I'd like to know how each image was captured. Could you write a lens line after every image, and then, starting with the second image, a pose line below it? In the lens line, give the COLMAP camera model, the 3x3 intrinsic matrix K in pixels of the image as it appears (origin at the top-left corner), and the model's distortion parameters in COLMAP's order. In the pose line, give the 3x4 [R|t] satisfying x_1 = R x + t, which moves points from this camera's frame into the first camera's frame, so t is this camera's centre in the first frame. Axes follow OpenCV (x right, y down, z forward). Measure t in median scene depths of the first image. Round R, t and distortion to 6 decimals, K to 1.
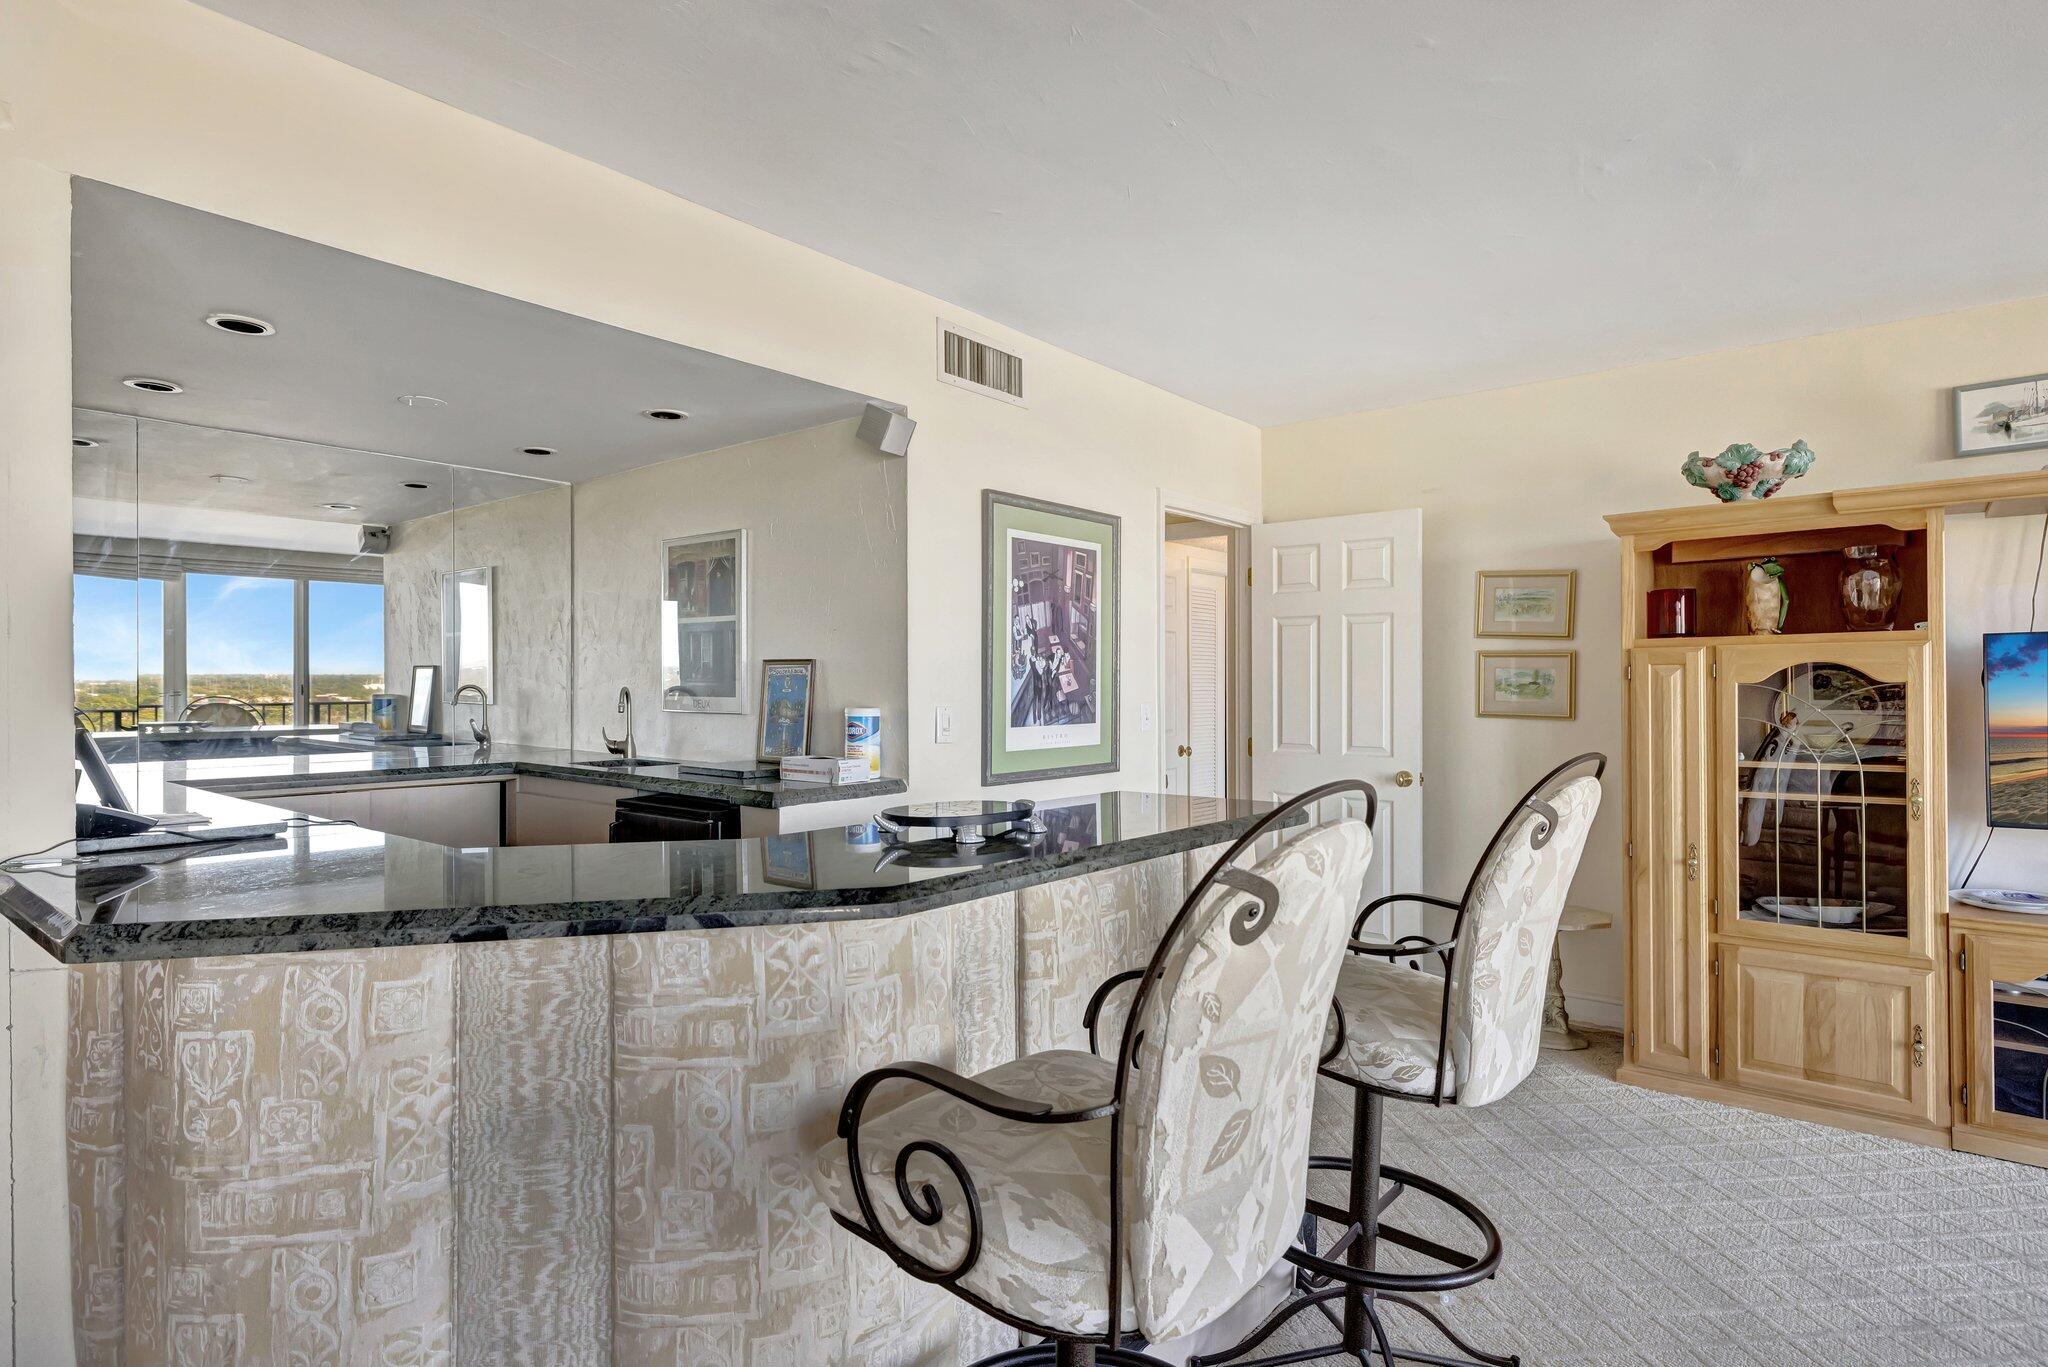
lens RADIAL K [[1047.5, 0, 1031.5], [0, 1047.5, 700.2], [0, 0, 1]] dist [-0.013413, 0.000739]
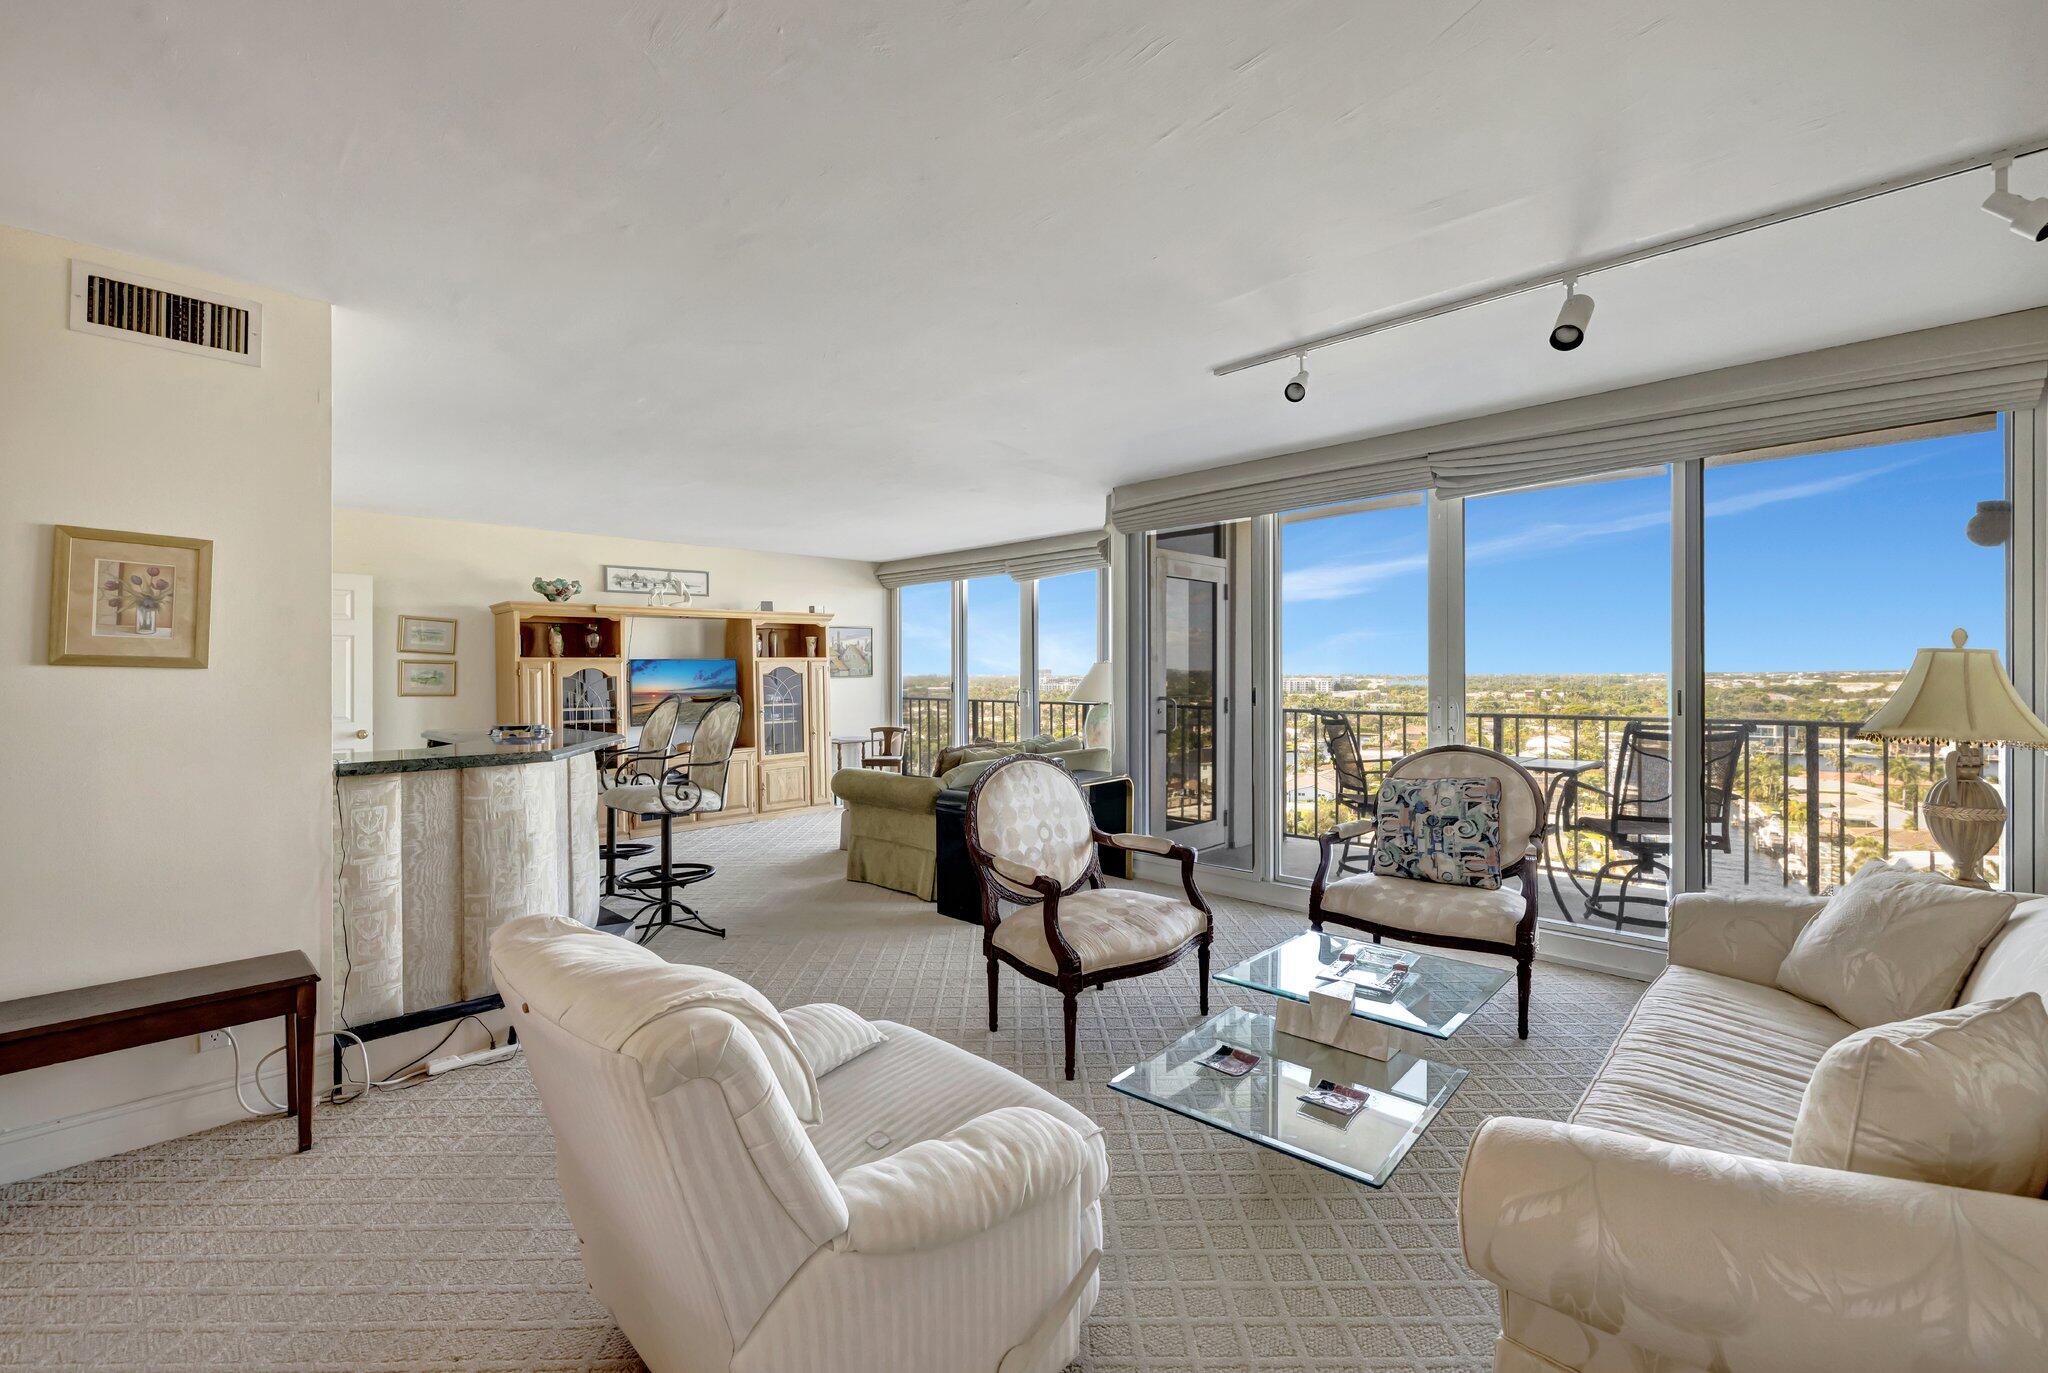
lens RADIAL K [[889.6, 0, 1010.9], [0, 889.6, 691.2], [0, 0, 1]] dist [-0.000544, -0.000806]
pose [[0.091180, -0.016697, 0.995694, -1.247703], [0.021560, 0.999658, 0.014789, 0.008680], [-0.995601, 0.020118, 0.091509, -0.227949]]
